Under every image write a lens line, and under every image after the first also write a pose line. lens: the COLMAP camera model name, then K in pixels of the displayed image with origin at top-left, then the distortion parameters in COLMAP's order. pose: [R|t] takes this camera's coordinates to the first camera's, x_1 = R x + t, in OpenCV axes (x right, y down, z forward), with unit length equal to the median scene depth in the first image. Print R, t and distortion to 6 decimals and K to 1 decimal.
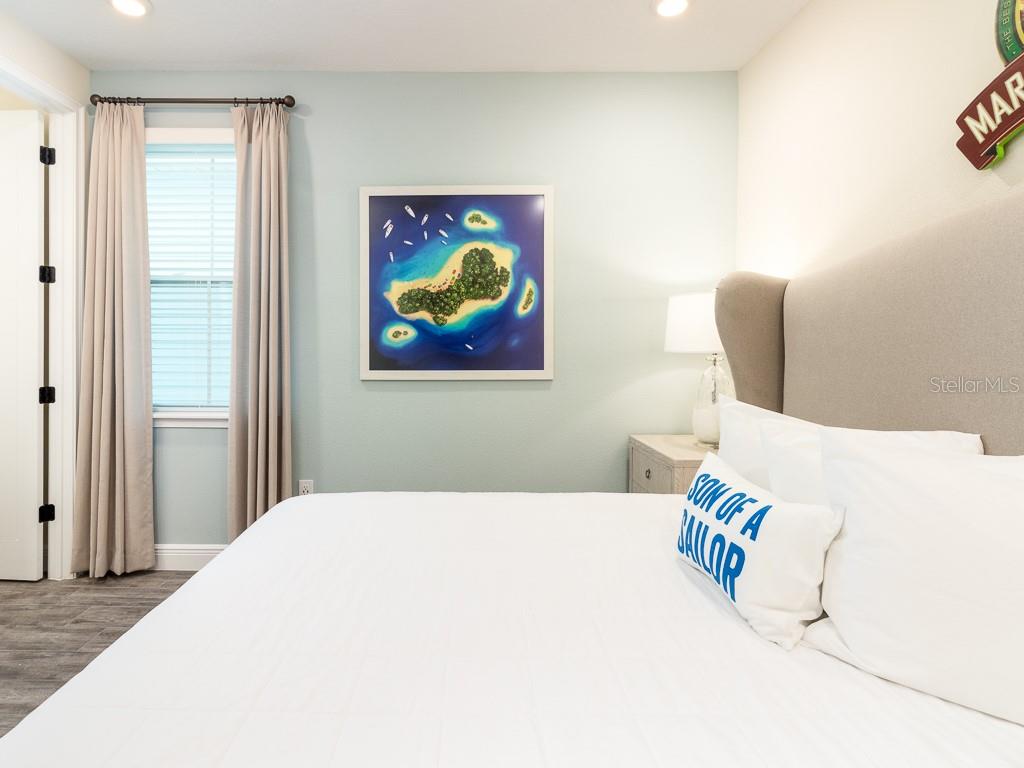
lens RADIAL K [[555.4, 0, 484.2], [0, 555.4, 342.6], [0, 0, 1]] dist [-0.001484, 0.001003]
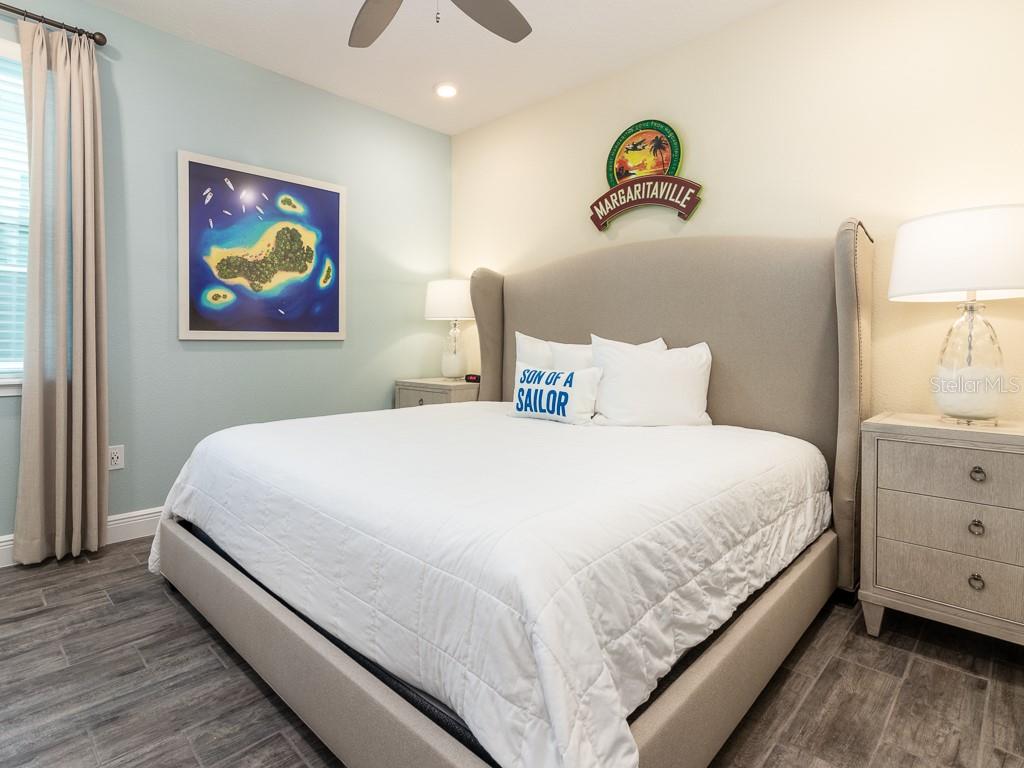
lens RADIAL K [[547.3, 0, 506.8], [0, 547.3, 350.8], [0, 0, 1]] dist [0.001526, 0.000222]
pose [[0.674923, -0.014184, 0.737752, -0.558550], [0.006907, 0.999893, 0.012905, 0.078725], [-0.737856, -0.003614, 0.674949, -0.121336]]
